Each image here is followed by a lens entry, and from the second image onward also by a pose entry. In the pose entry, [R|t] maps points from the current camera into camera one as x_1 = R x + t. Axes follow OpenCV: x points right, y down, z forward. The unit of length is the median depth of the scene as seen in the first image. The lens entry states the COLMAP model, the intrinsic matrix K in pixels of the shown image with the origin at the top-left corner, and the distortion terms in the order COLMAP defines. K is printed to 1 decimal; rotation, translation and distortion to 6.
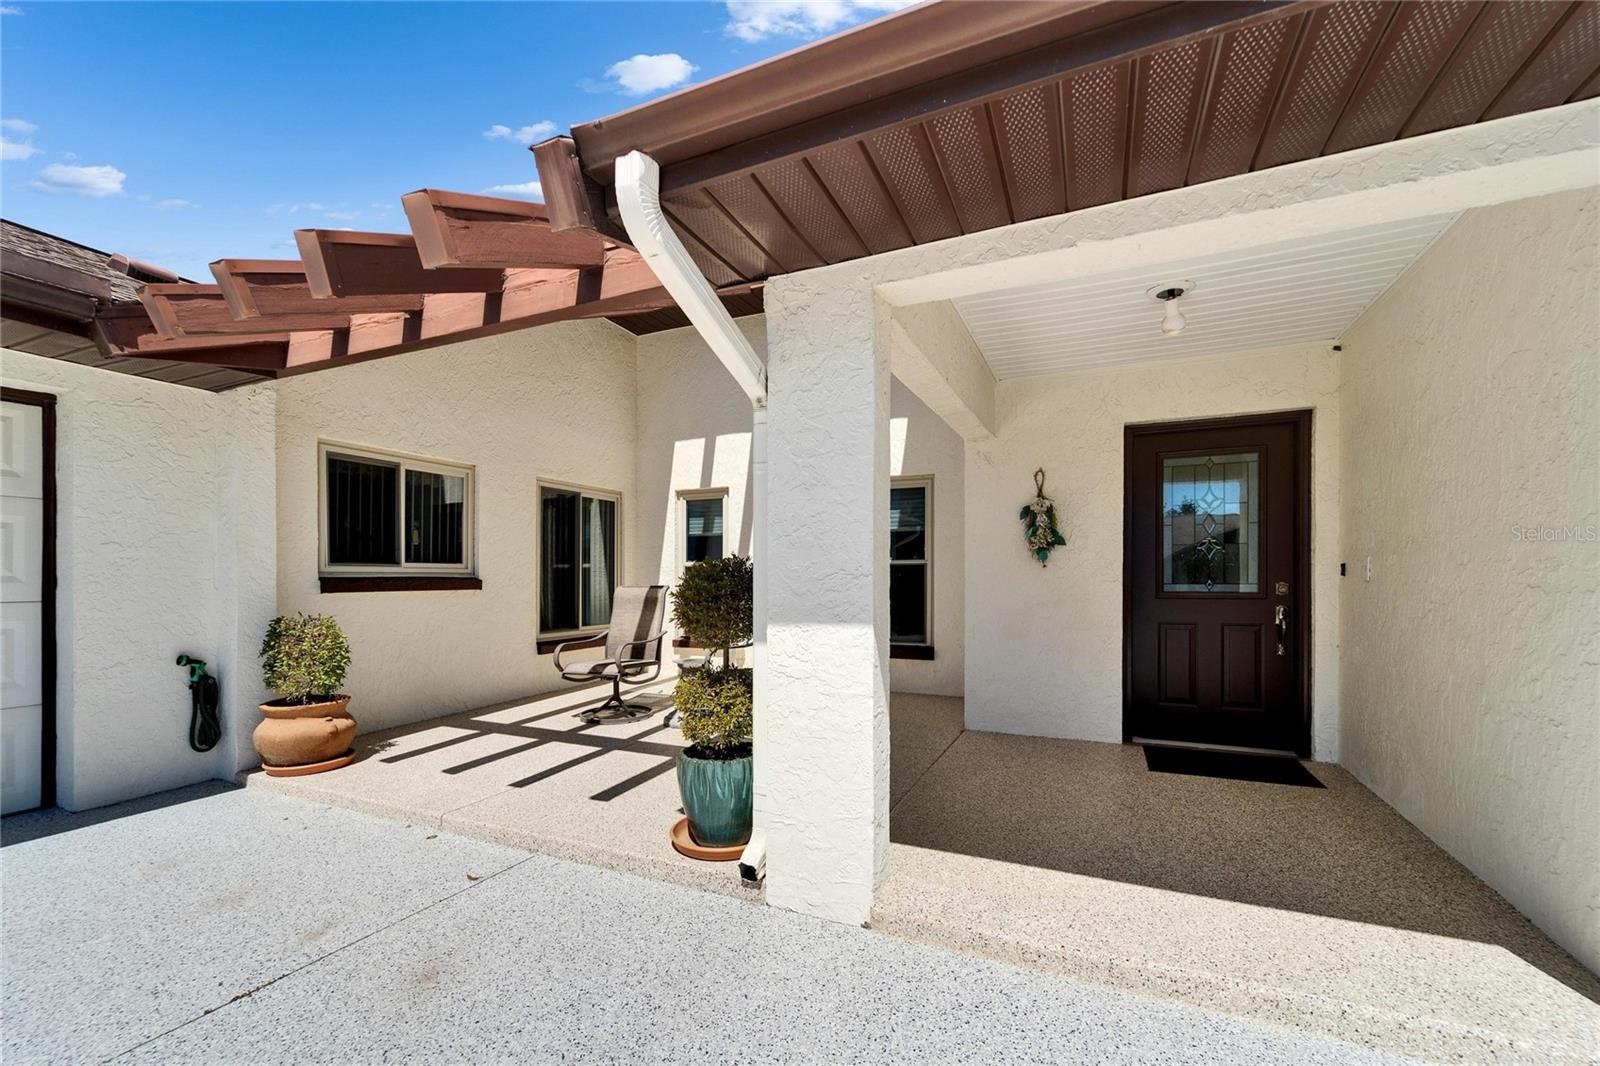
lens RADIAL K [[665.8, 0, 805.0], [0, 665.8, 576.8], [0, 0, 1]] dist [0.001344, -0.000737]
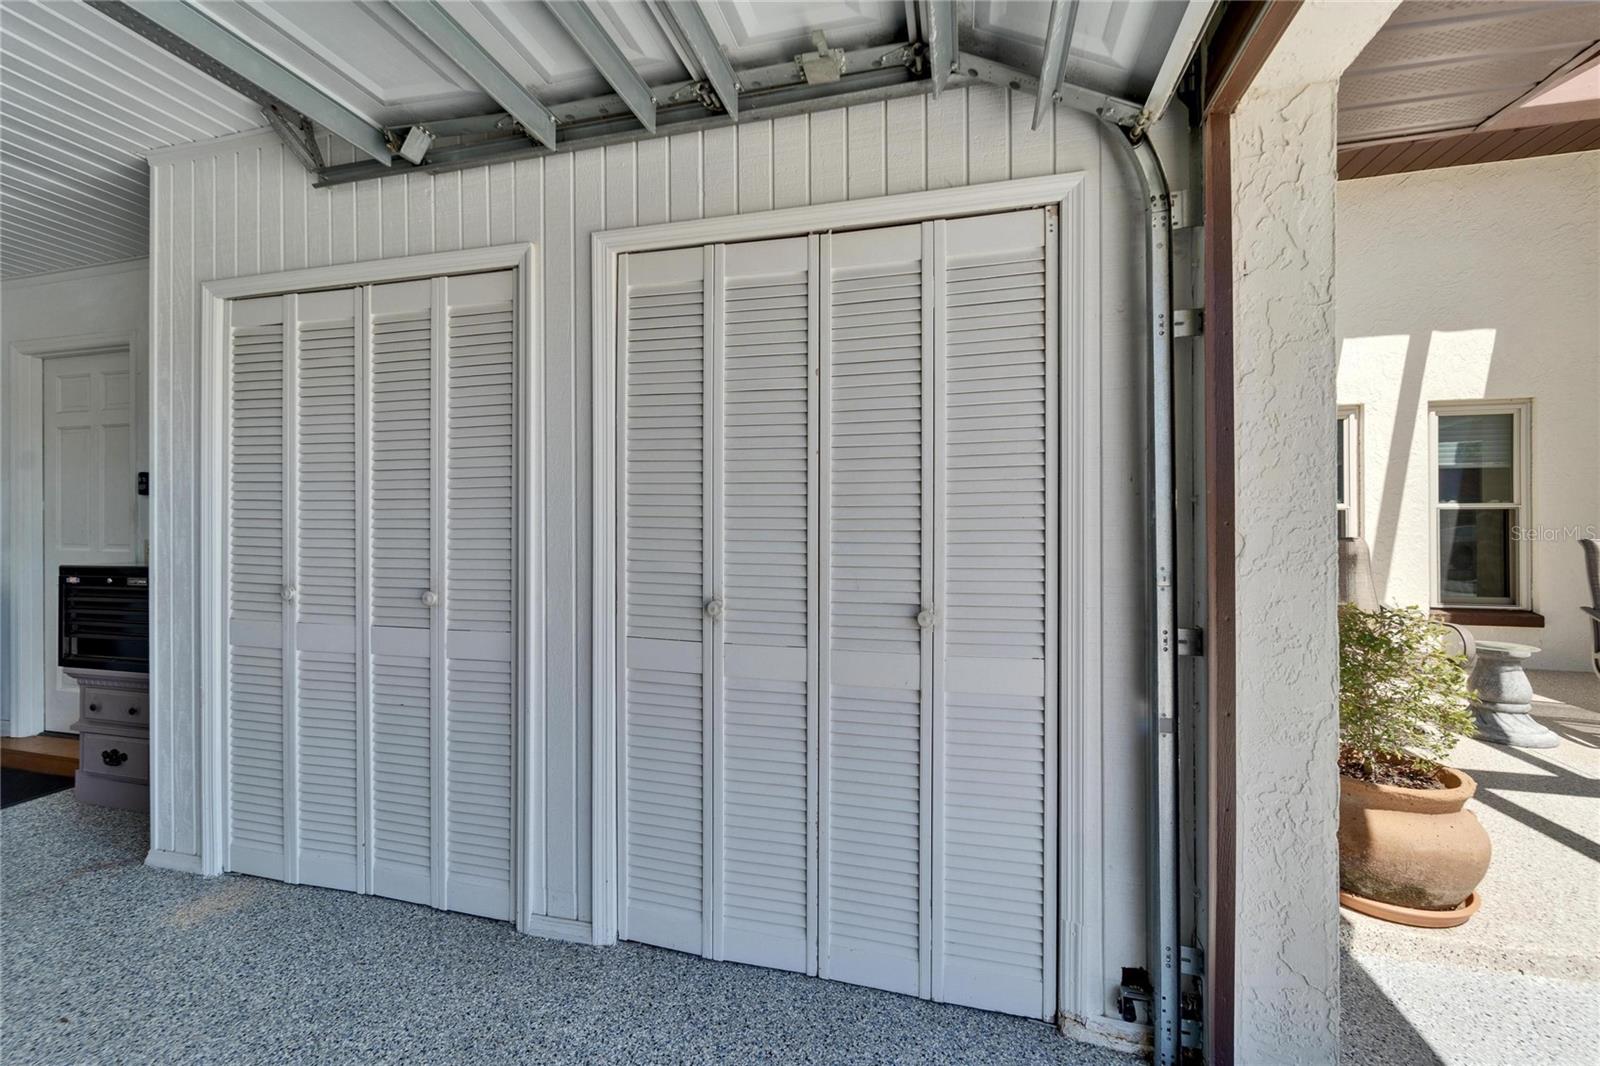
lens RADIAL K [[650.5, 0, 799.6], [0, 650.5, 520.6], [0, 0, 1]] dist [0.001351, 0.000209]
pose [[0.985833, 0.000559, 0.167729, -1.087402], [0.000060, 0.999993, -0.003687, -0.001915], [-0.167730, 0.003645, 0.985826, 0.491173]]
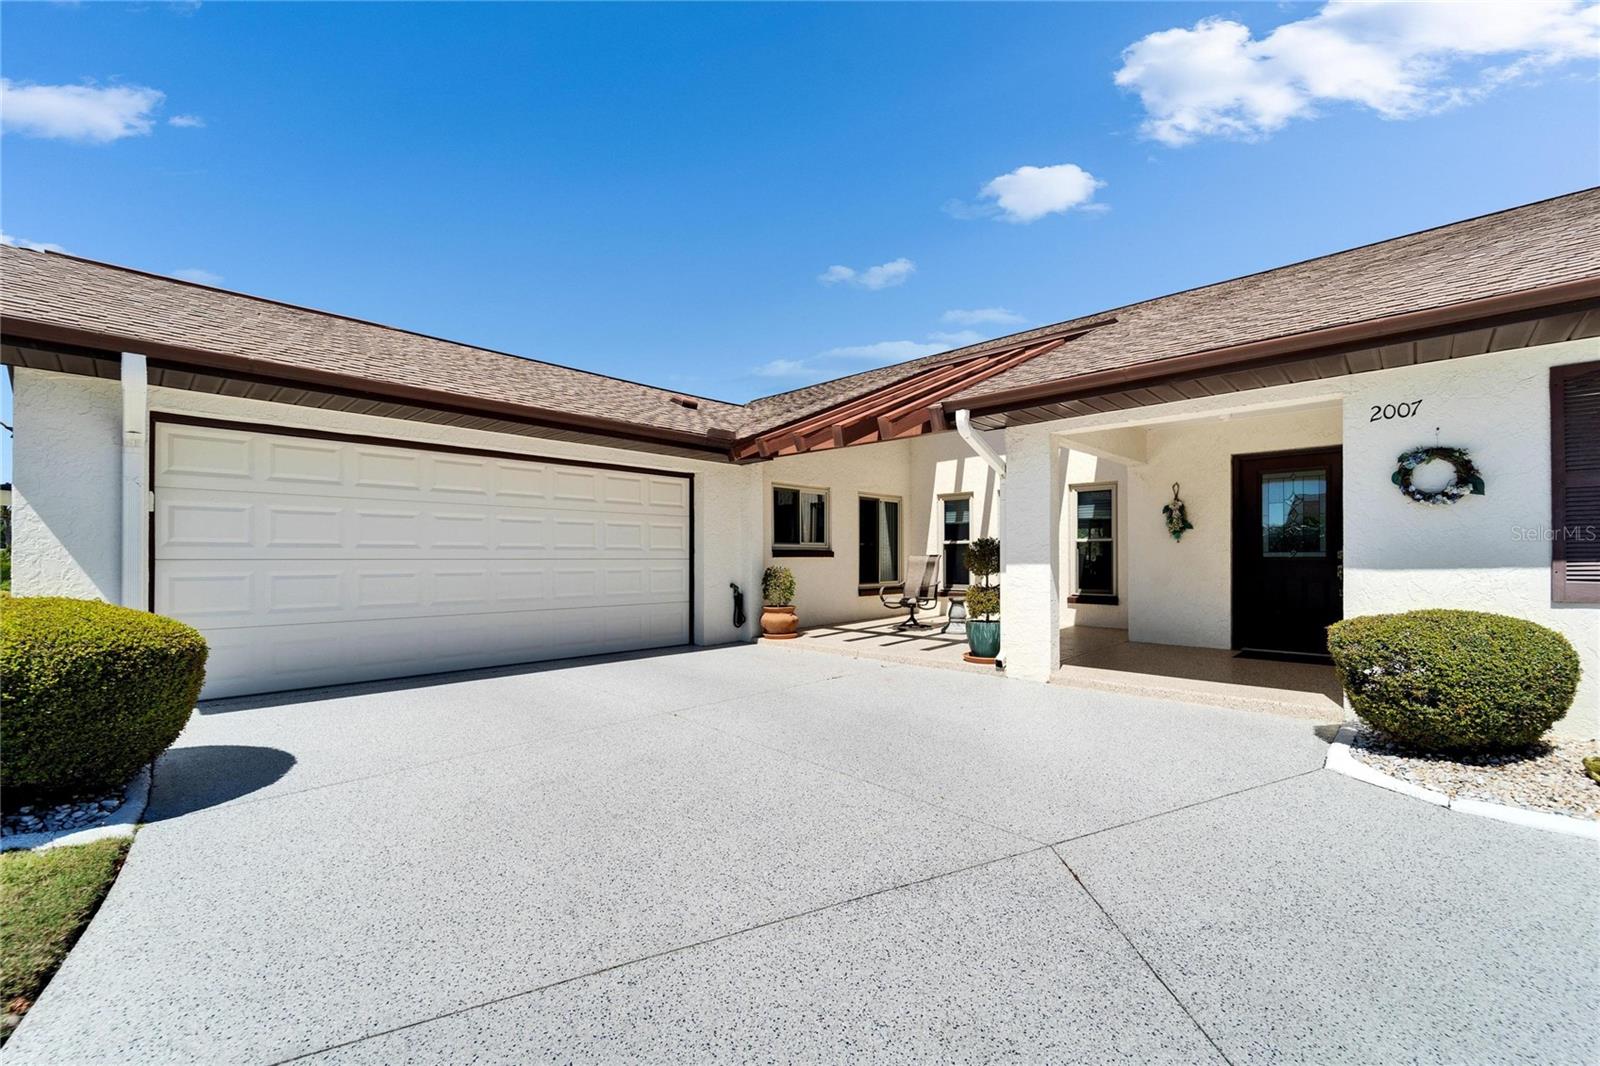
lens RADIAL K [[662.7, 0, 792.9], [0, 662.7, 548.1], [0, 0, 1]] dist [0.001058, 0.000027]
pose [[0.939838, -0.003505, -0.341603, 0.021267], [-0.001057, 0.999913, -0.013167, 0.022169], [0.341619, 0.012736, 0.939752, -0.853776]]
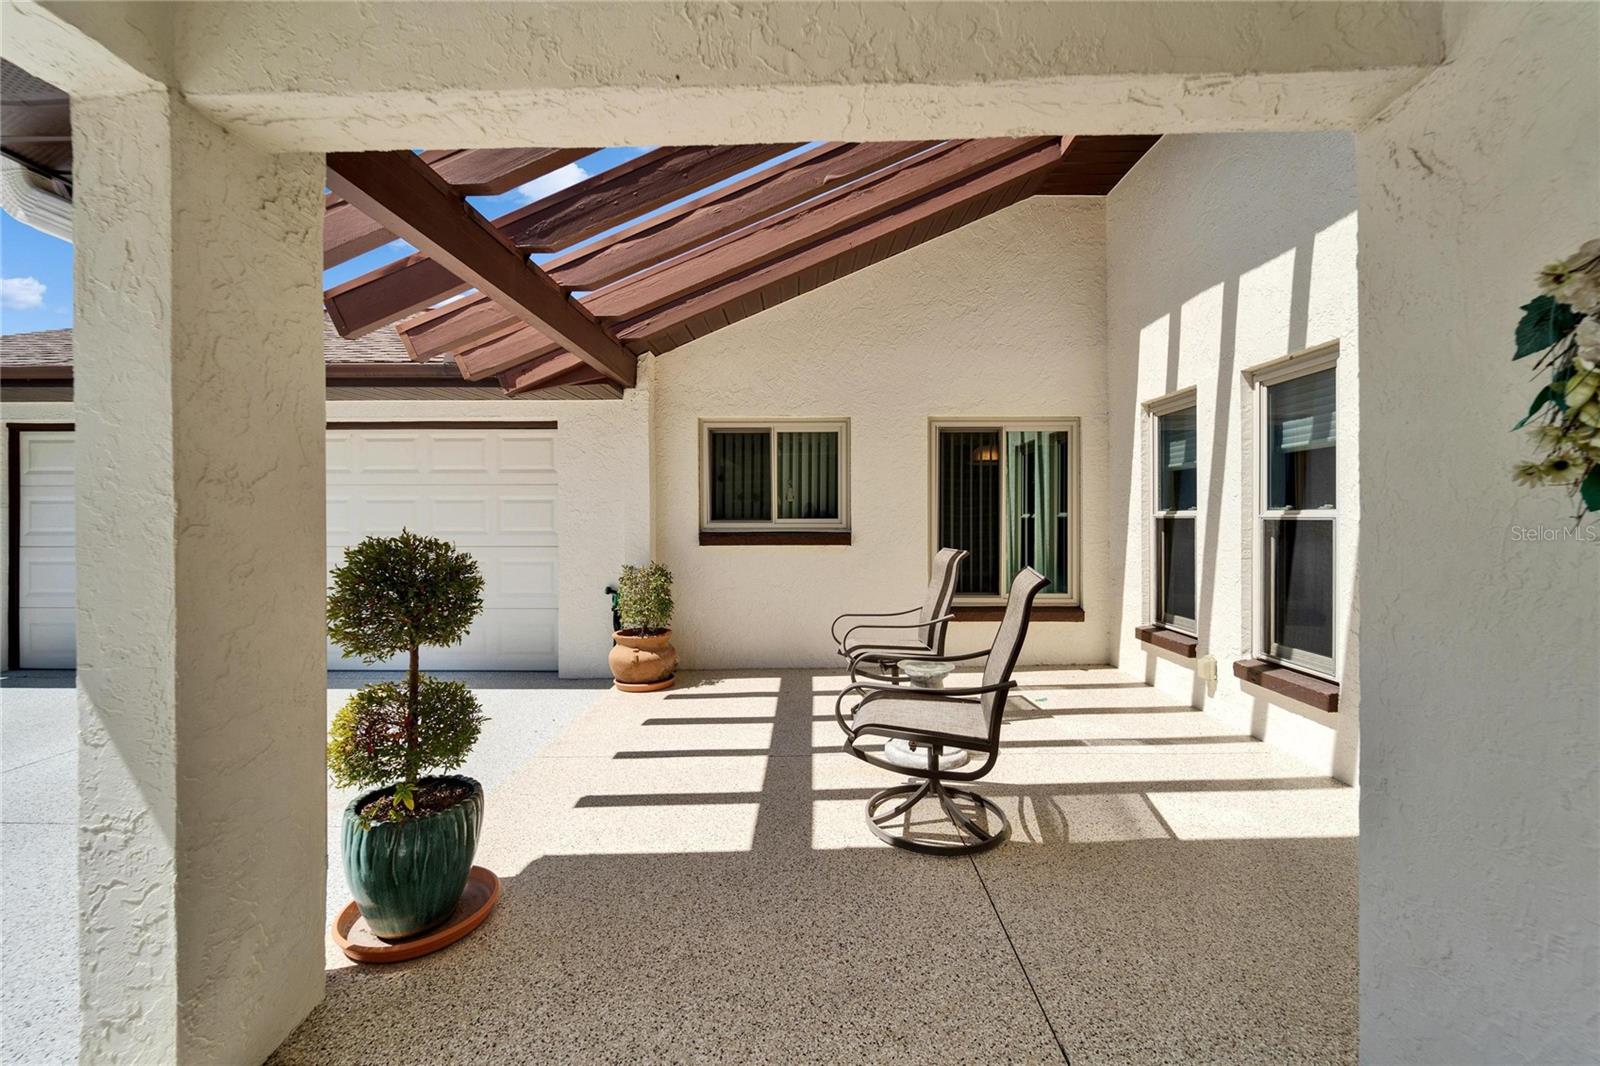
lens RADIAL K [[654.6, 0, 786.4], [0, 654.6, 514.6], [0, 0, 1]] dist [-0.003367, -0.000321]
pose [[0.385000, -0.001125, -0.922916, 0.426950], [0.001699, 0.999998, -0.000510, -0.029955], [0.922915, -0.001372, 0.385001, 0.665190]]
